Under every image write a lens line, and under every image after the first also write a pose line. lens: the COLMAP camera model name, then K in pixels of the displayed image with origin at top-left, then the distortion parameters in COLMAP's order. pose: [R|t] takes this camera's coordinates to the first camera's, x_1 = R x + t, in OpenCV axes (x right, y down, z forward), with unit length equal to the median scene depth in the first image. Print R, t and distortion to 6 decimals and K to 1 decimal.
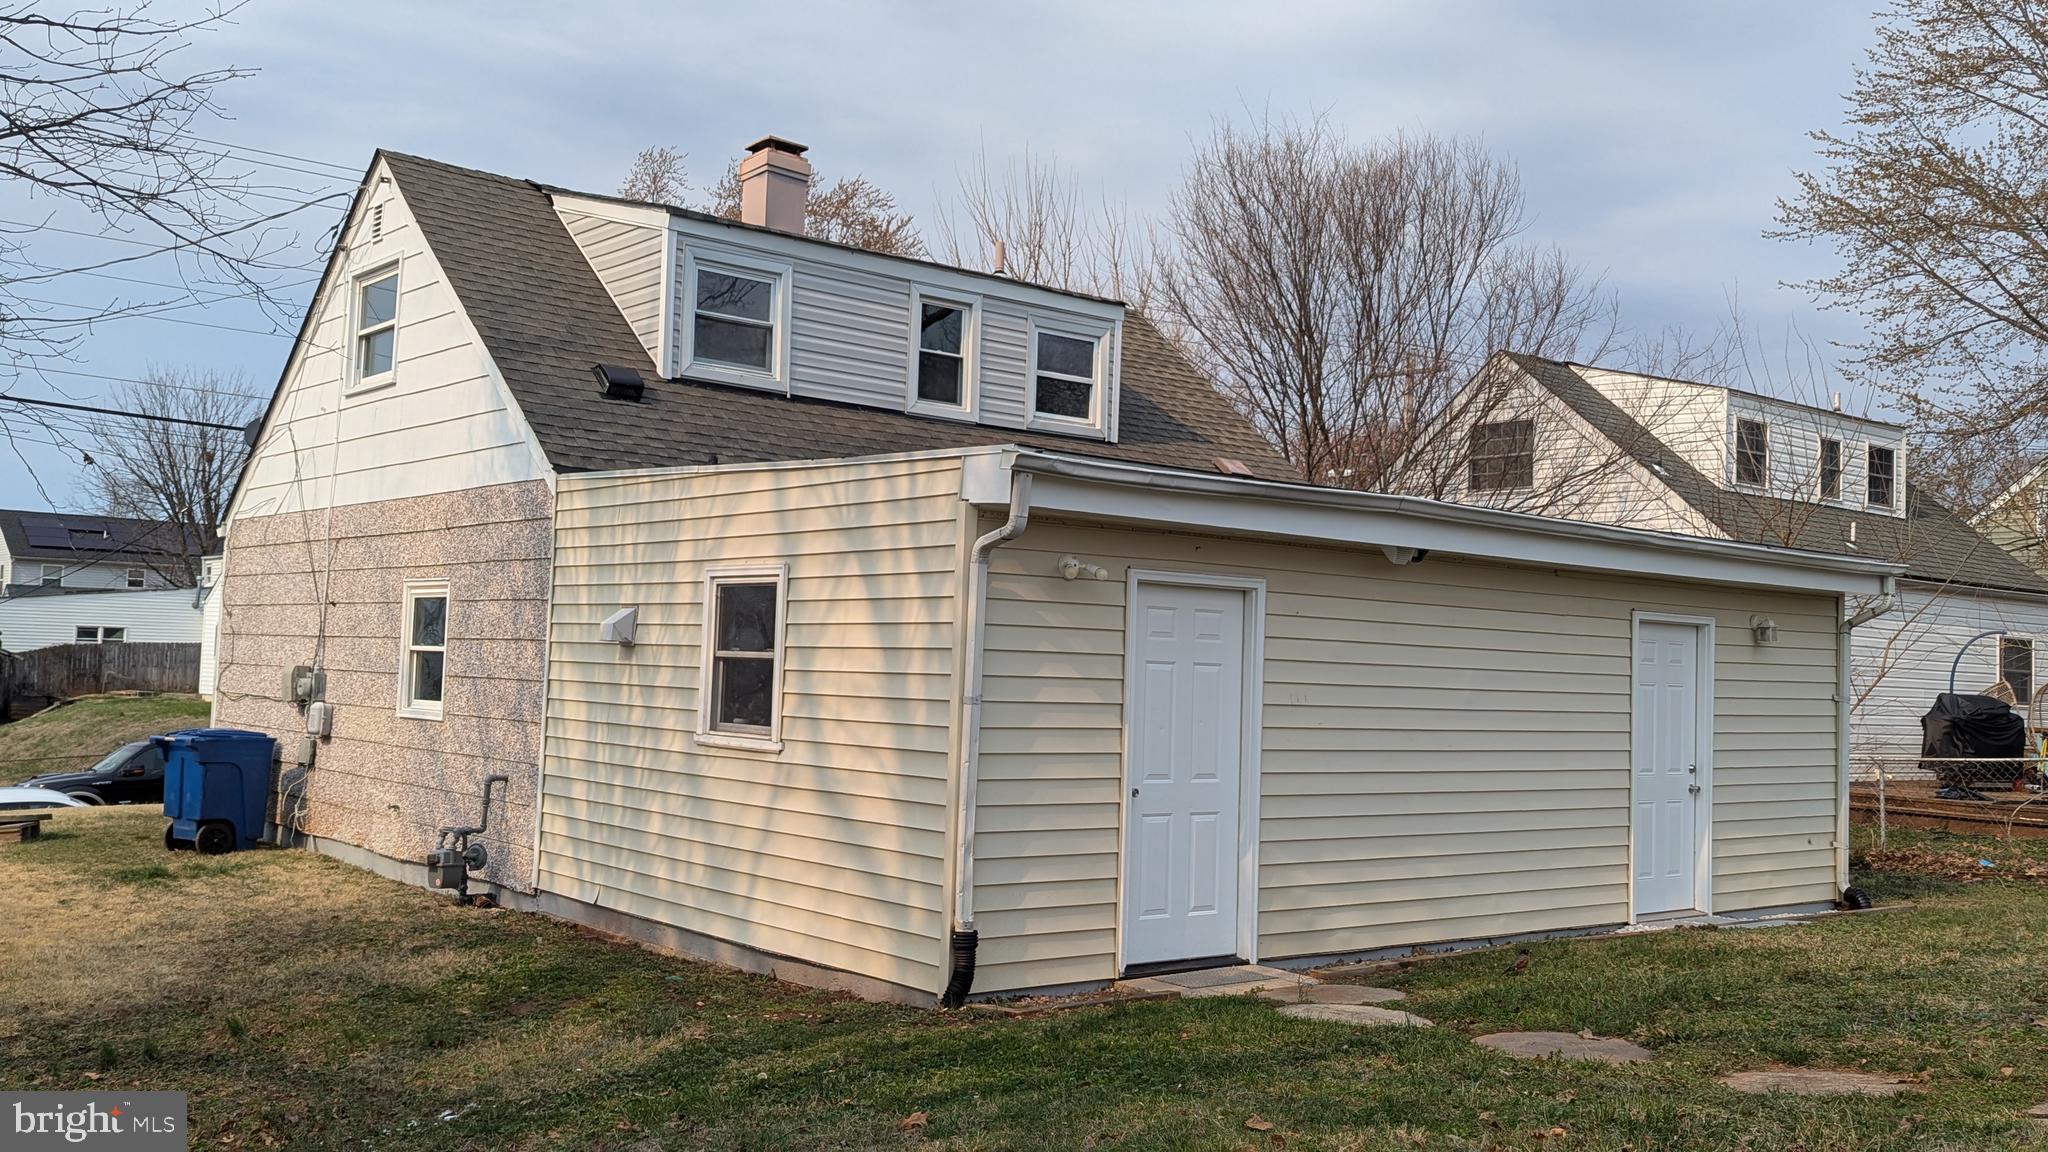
lens RADIAL K [[1731.2, 0, 1024.0], [0, 1731.2, 576.0], [0, 0, 1]] dist [0.067029, -0.004664]
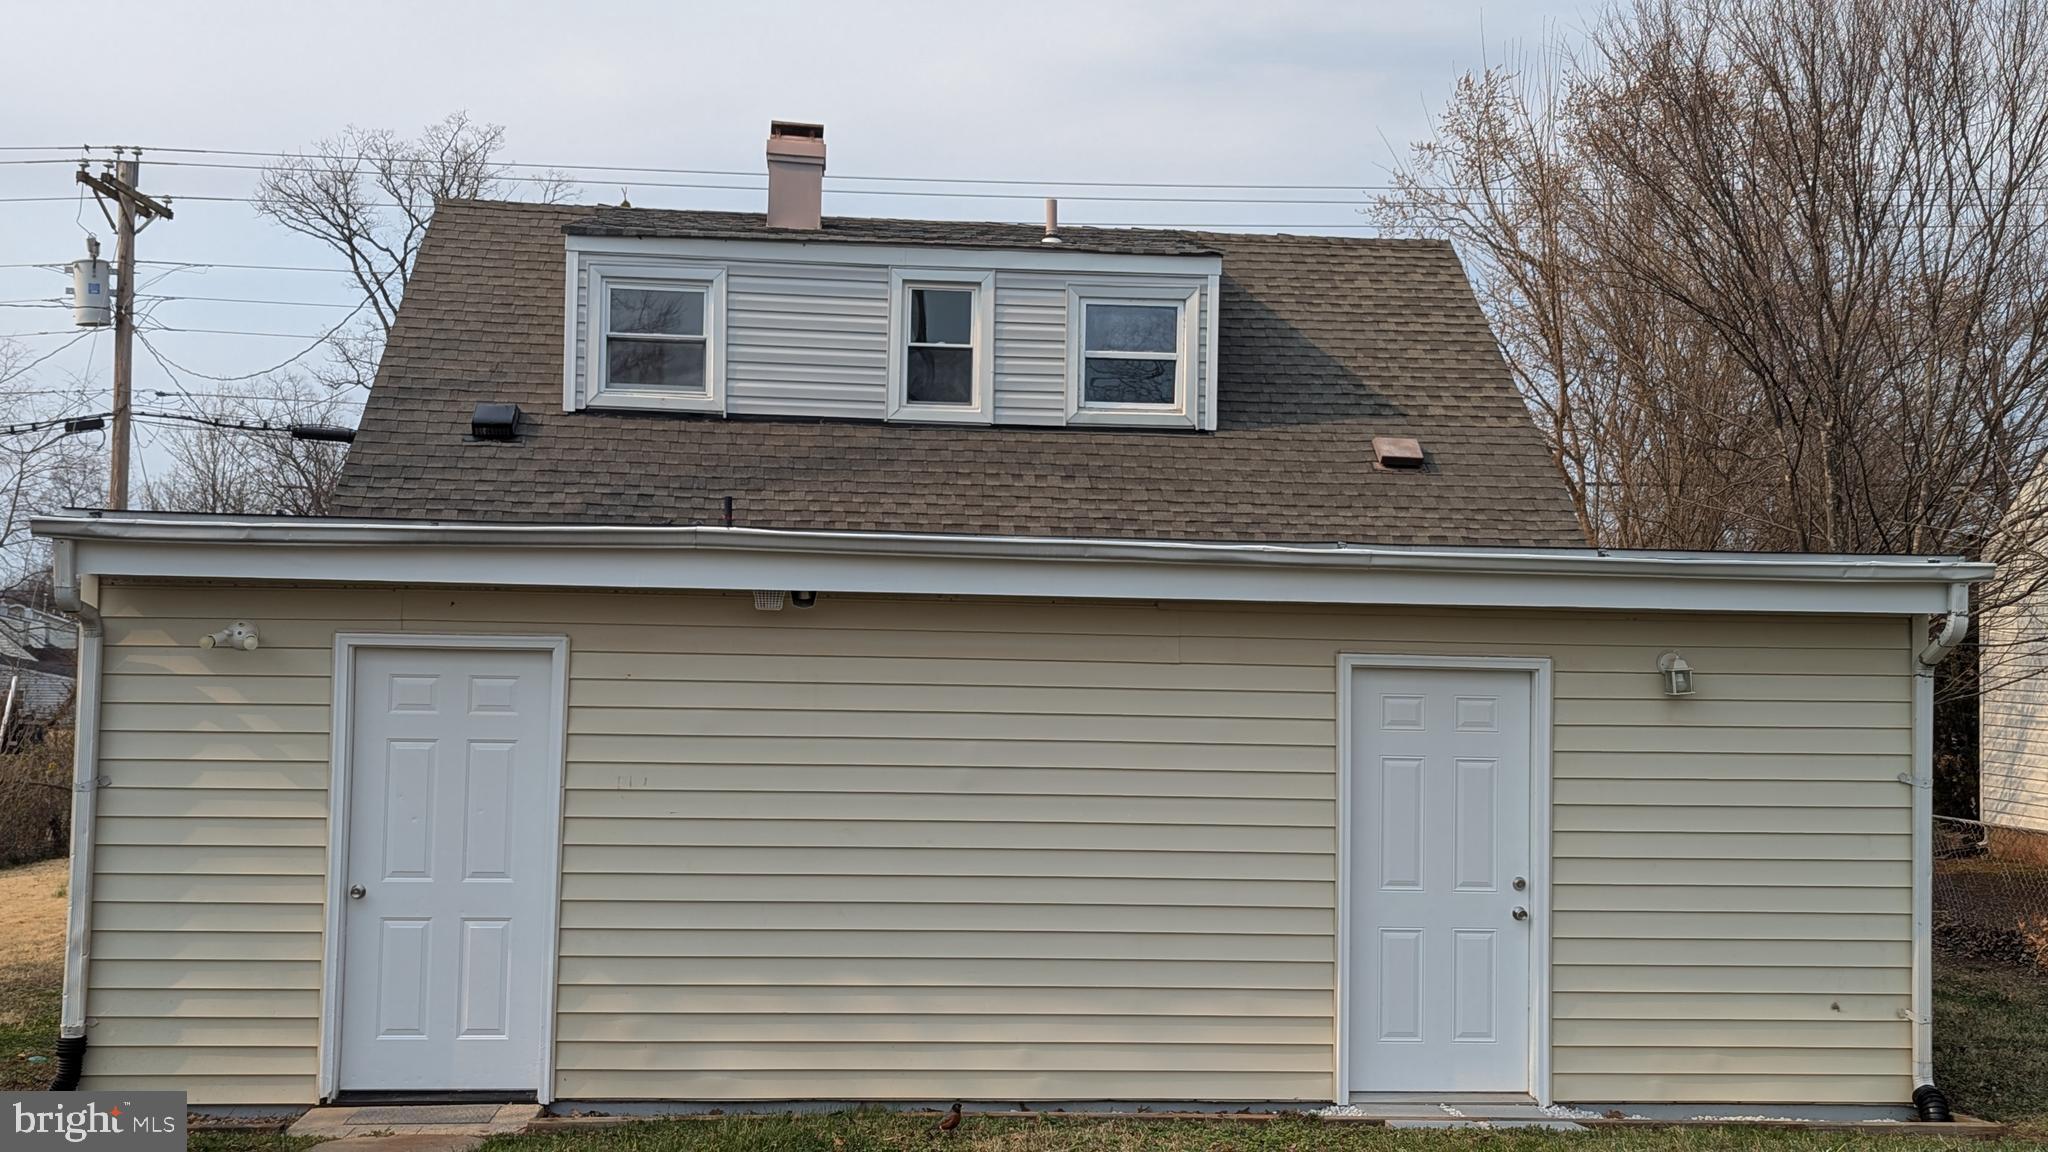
lens RADIAL K [[2008.1, 0, 1024.0], [0, 2008.1, 576.0], [0, 0, 1]] dist [0.045551, -0.009461]
pose [[0.839447, -0.033174, -0.542428, 0.555716], [0.035270, 0.999356, -0.006537, -0.008606], [0.542296, -0.013644, 0.840077, 0.210182]]
